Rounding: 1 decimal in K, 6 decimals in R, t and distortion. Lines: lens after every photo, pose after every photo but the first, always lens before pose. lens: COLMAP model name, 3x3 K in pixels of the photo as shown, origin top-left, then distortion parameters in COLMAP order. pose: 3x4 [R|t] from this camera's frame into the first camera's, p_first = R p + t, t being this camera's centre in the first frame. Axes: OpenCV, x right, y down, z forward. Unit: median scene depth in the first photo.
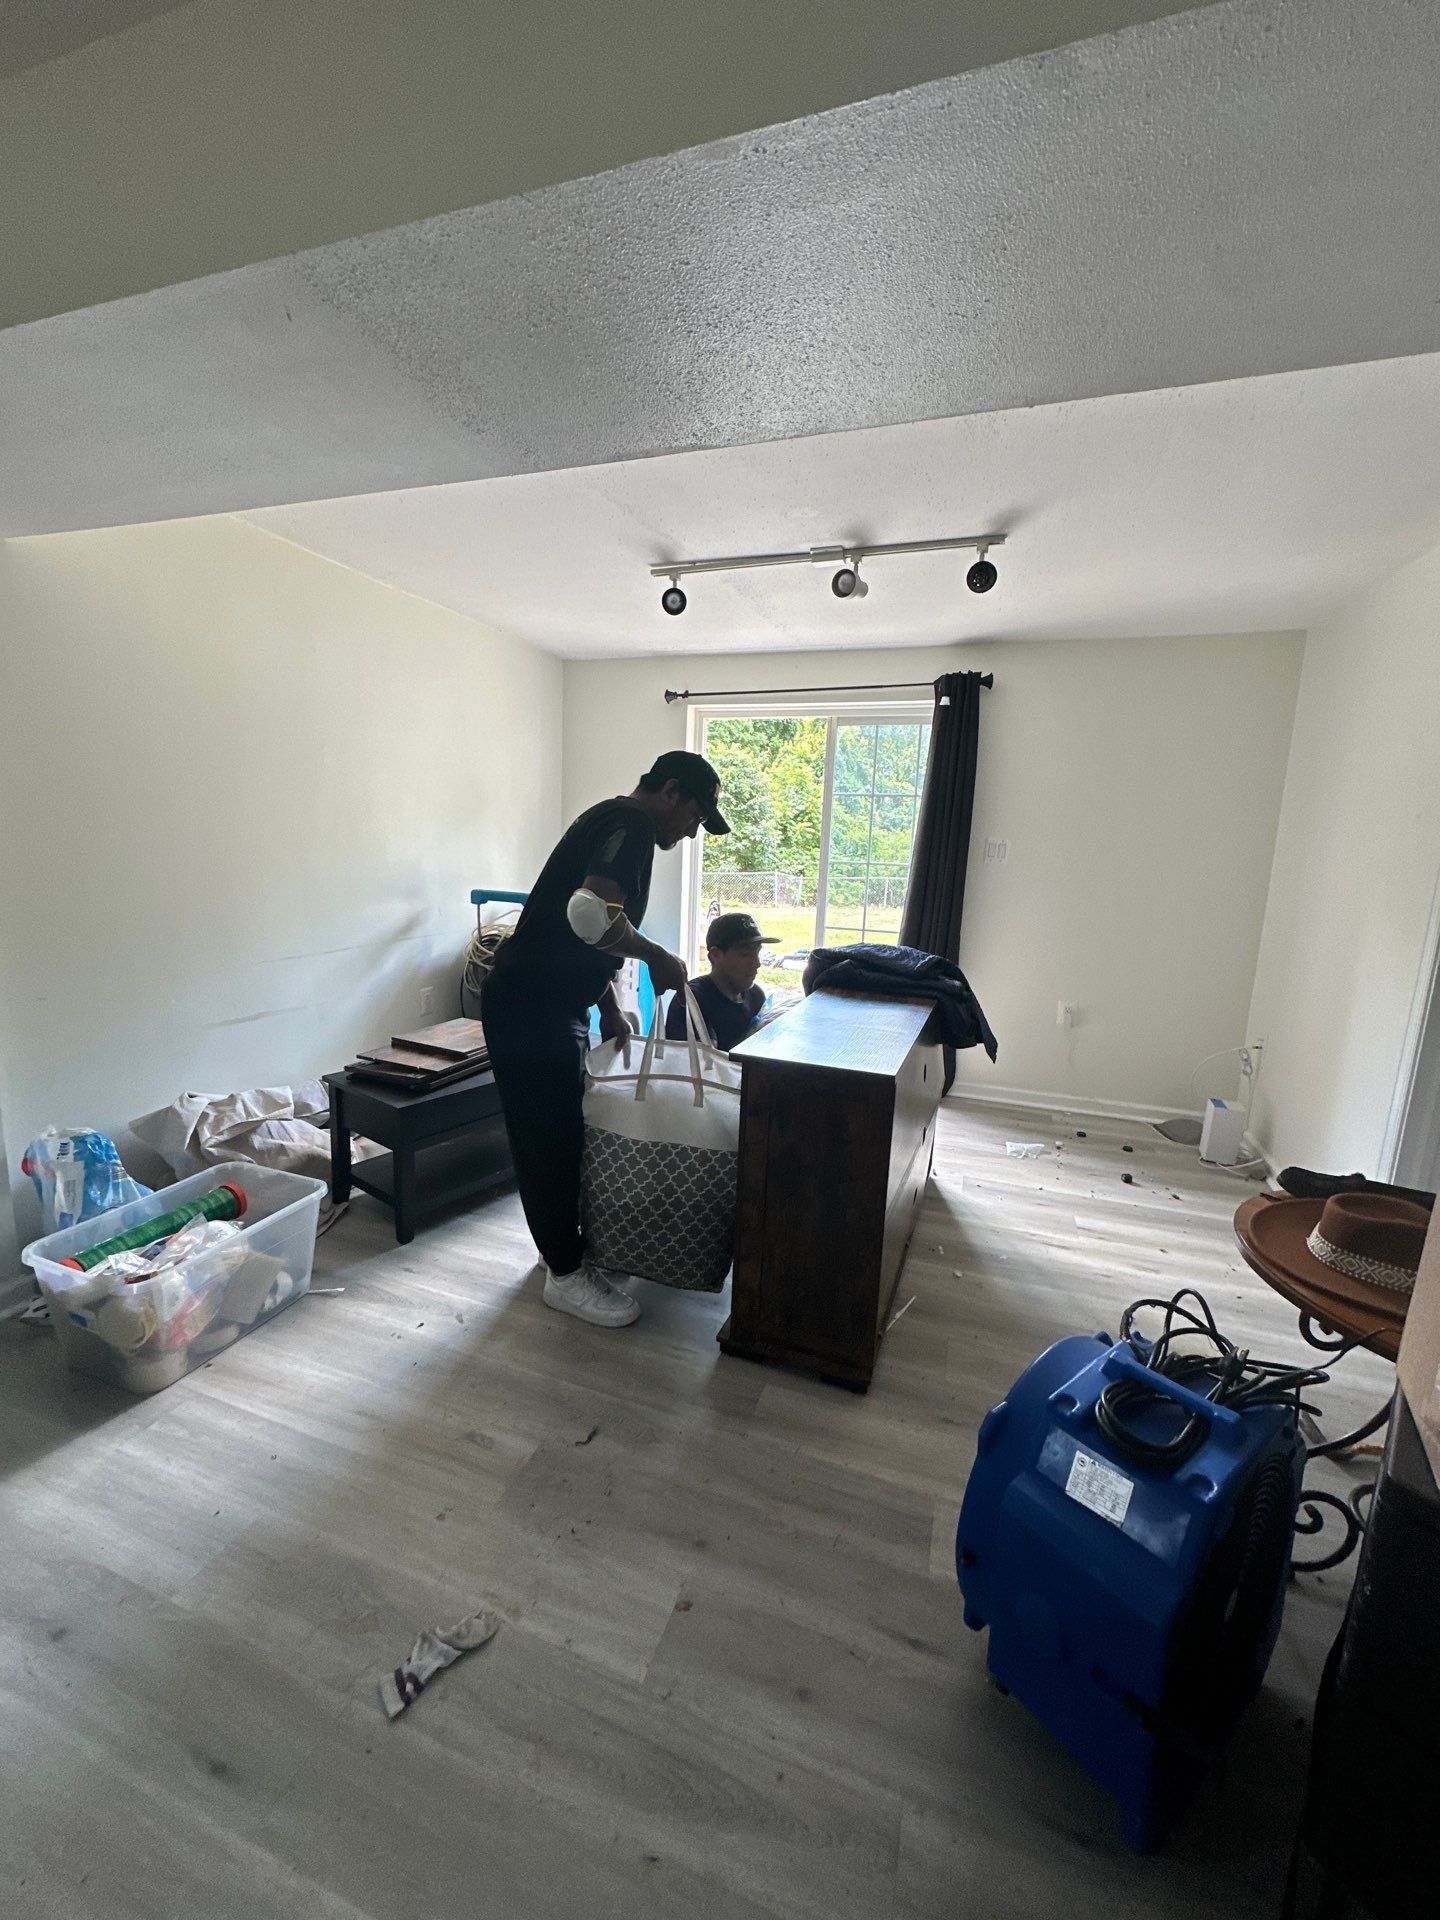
lens RADIAL K [[778.0, 0, 728.9], [0, 778.0, 981.1], [0, 0, 1]] dist [-0.058365, -0.000096]
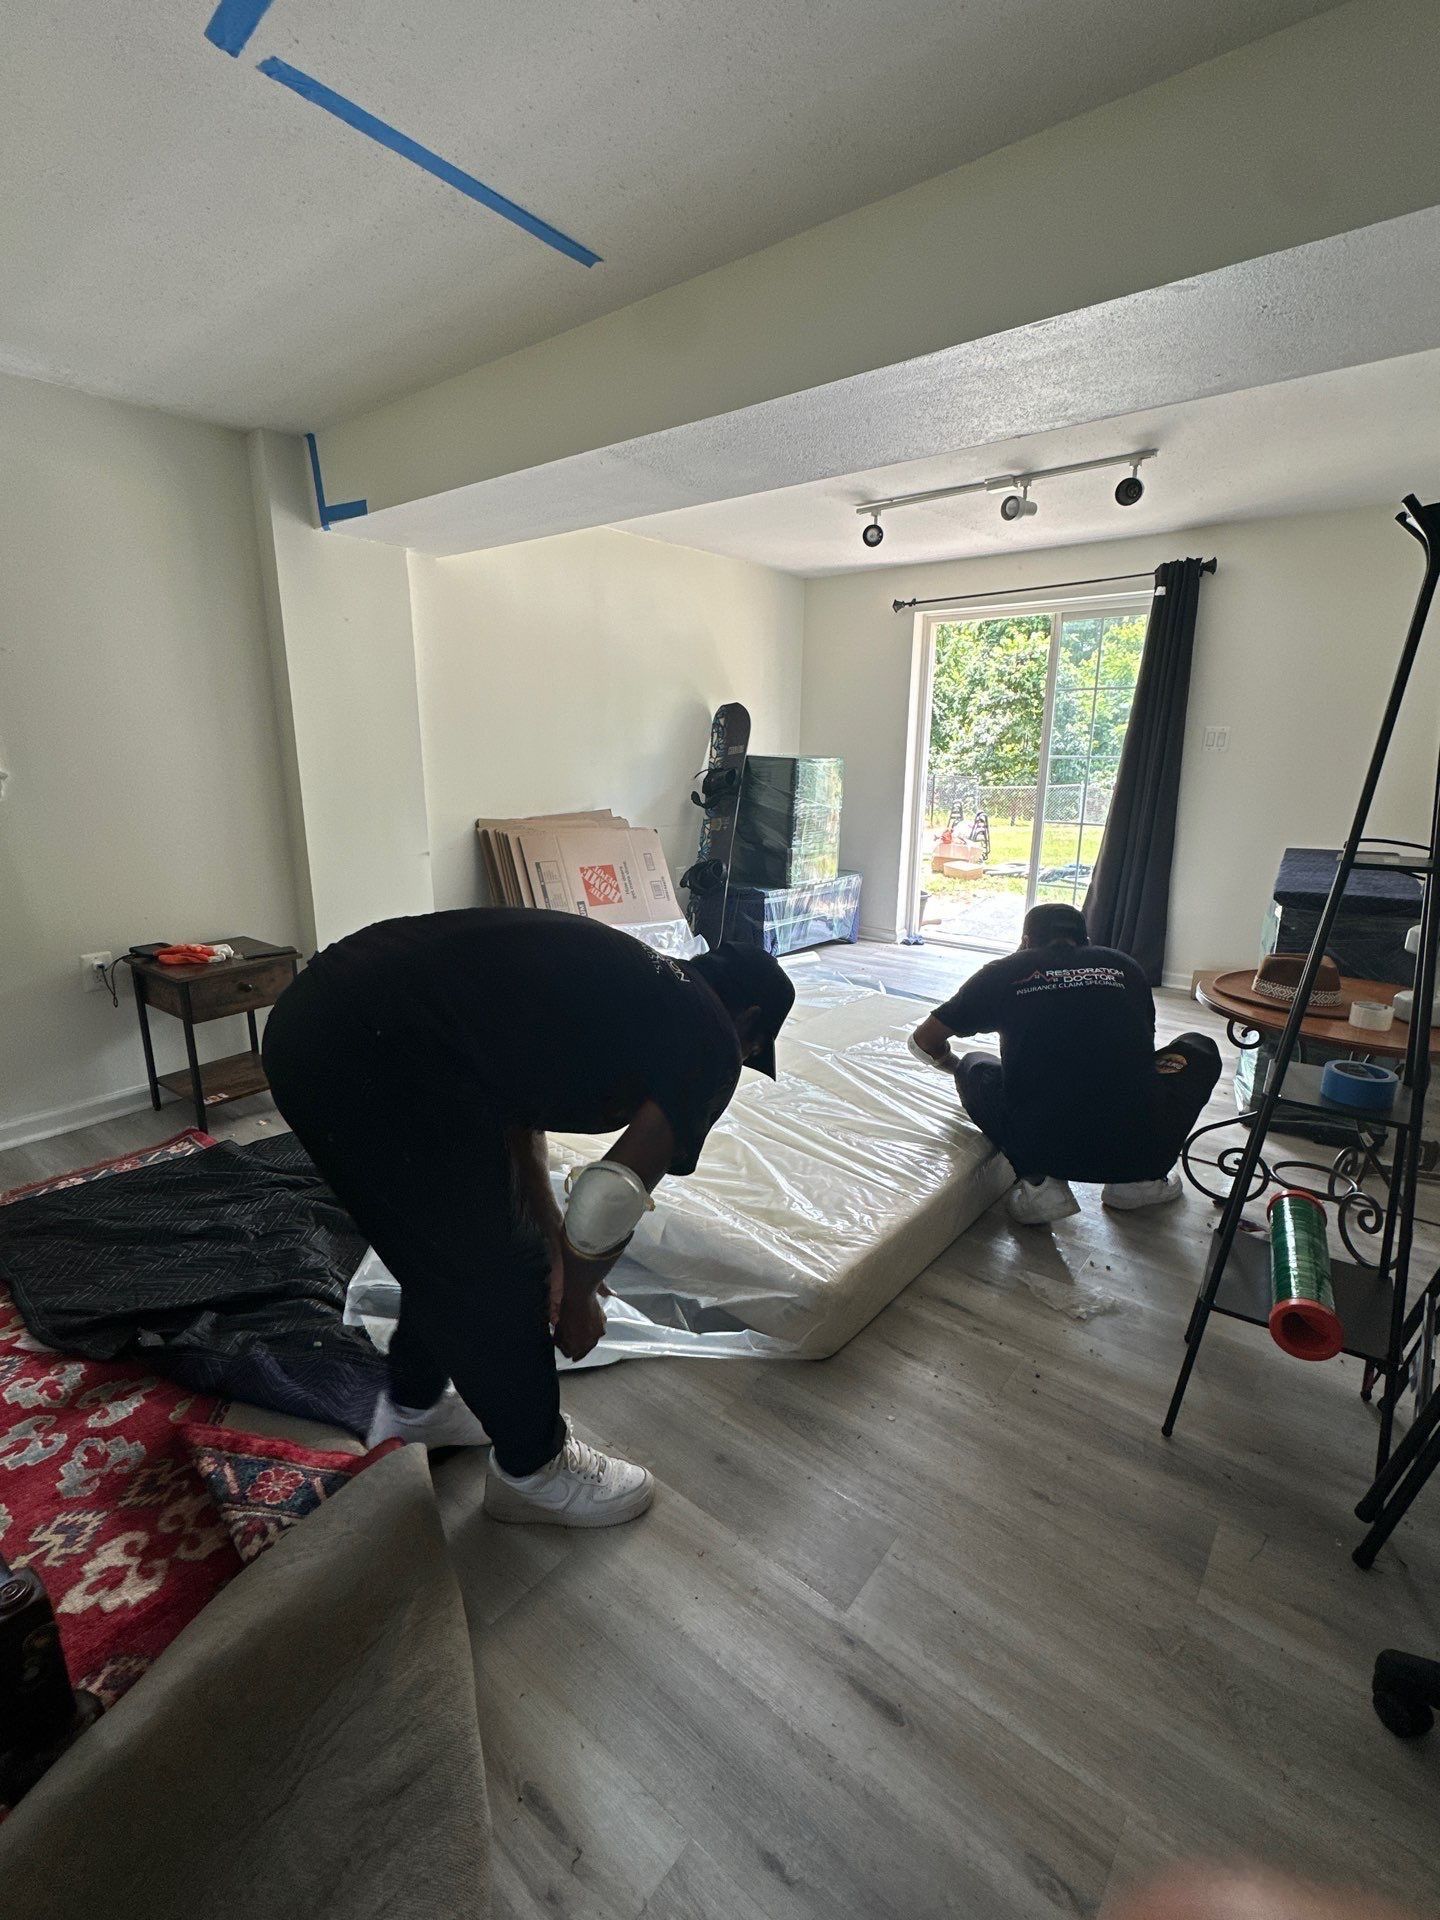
lens RADIAL K [[851.3, 0, 720.0], [0, 851.3, 960.0], [0, 0, 1]] dist [-0.025991, -0.000091]
pose [[0.941816, 0.050024, -0.332386, 0.145044], [-0.030110, 0.997444, 0.064797, 0.076500], [0.334777, -0.051019, 0.940915, -0.301734]]
